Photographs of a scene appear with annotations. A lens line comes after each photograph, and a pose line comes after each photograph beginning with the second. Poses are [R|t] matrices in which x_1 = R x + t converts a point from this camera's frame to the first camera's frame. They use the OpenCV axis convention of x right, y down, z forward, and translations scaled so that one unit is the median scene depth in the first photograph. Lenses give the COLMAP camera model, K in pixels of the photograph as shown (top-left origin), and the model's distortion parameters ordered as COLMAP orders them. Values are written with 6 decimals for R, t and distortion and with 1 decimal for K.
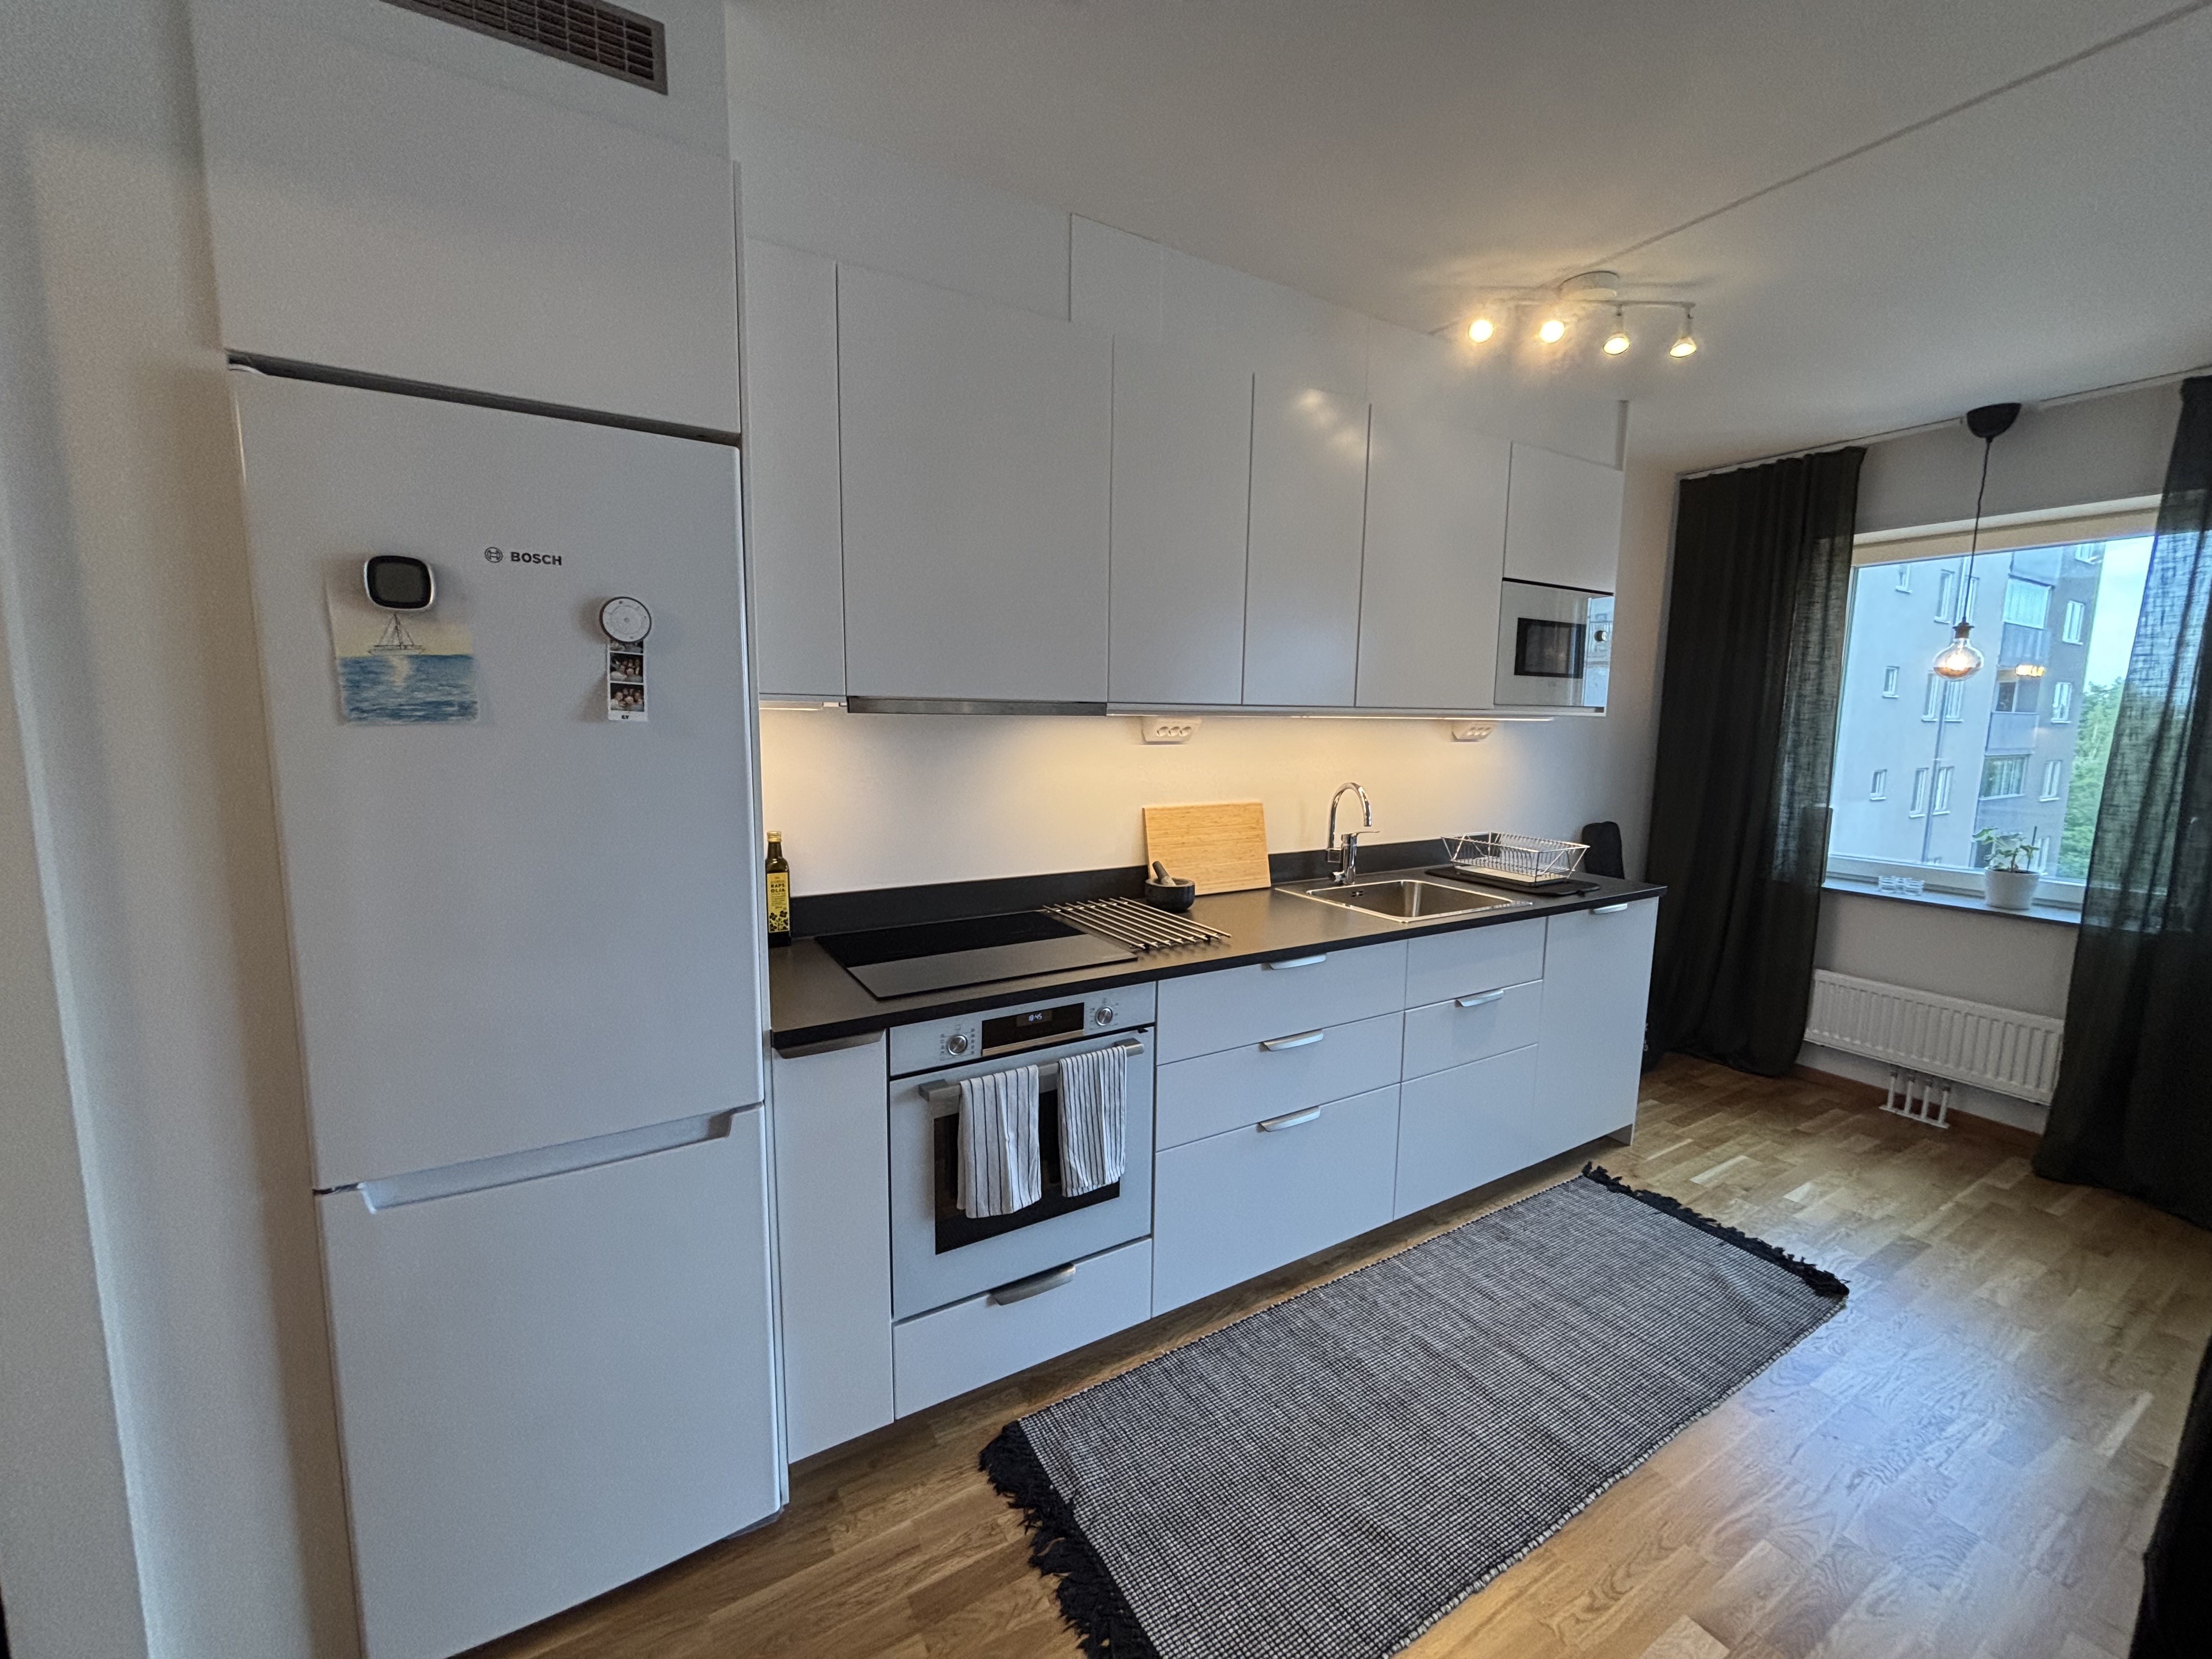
lens RADIAL K [[887.3, 0, 1102.8], [0, 887.3, 831.3], [0, 0, 1]] dist [0.001160, 0.000512]
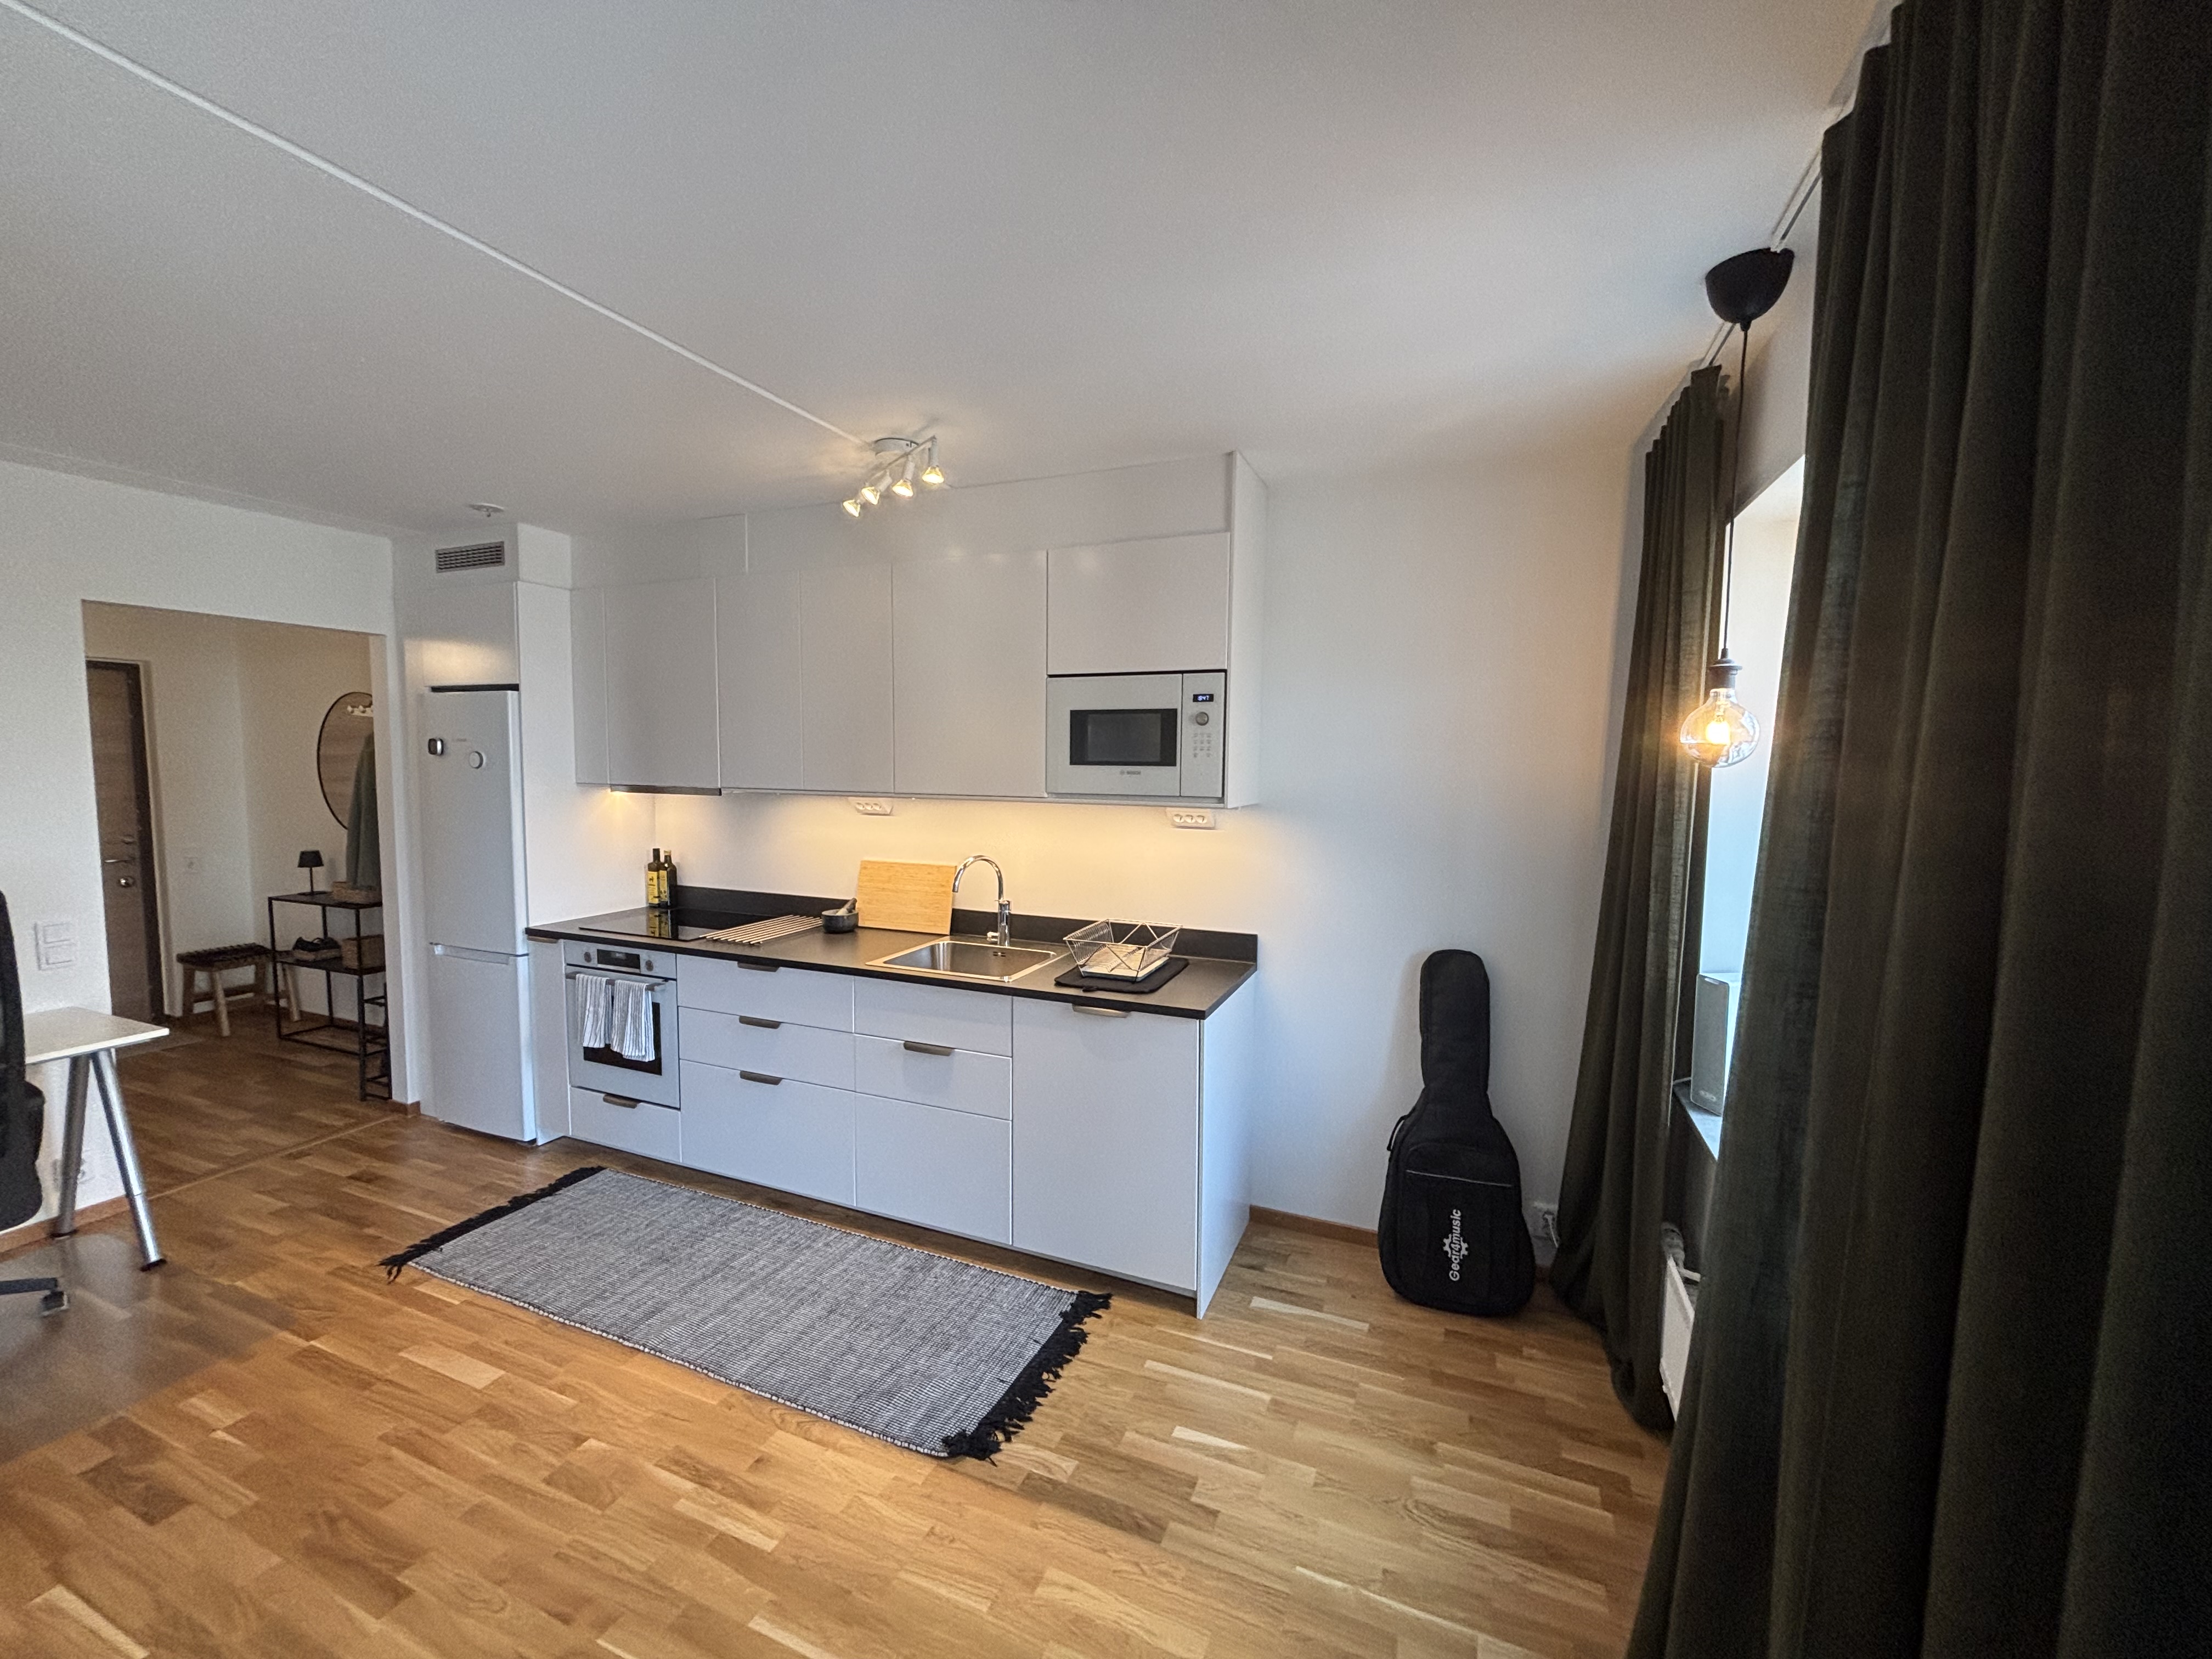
lens RADIAL K [[887.3, 0, 1097.0], [0, 887.3, 830.2], [0, 0, 1]] dist [0.001160, 0.000512]
pose [[0.591414, 0.060817, -0.804071, 1.348099], [-0.105413, 0.994426, -0.002319, -0.105373], [0.799448, 0.086132, 0.594528, 0.438452]]
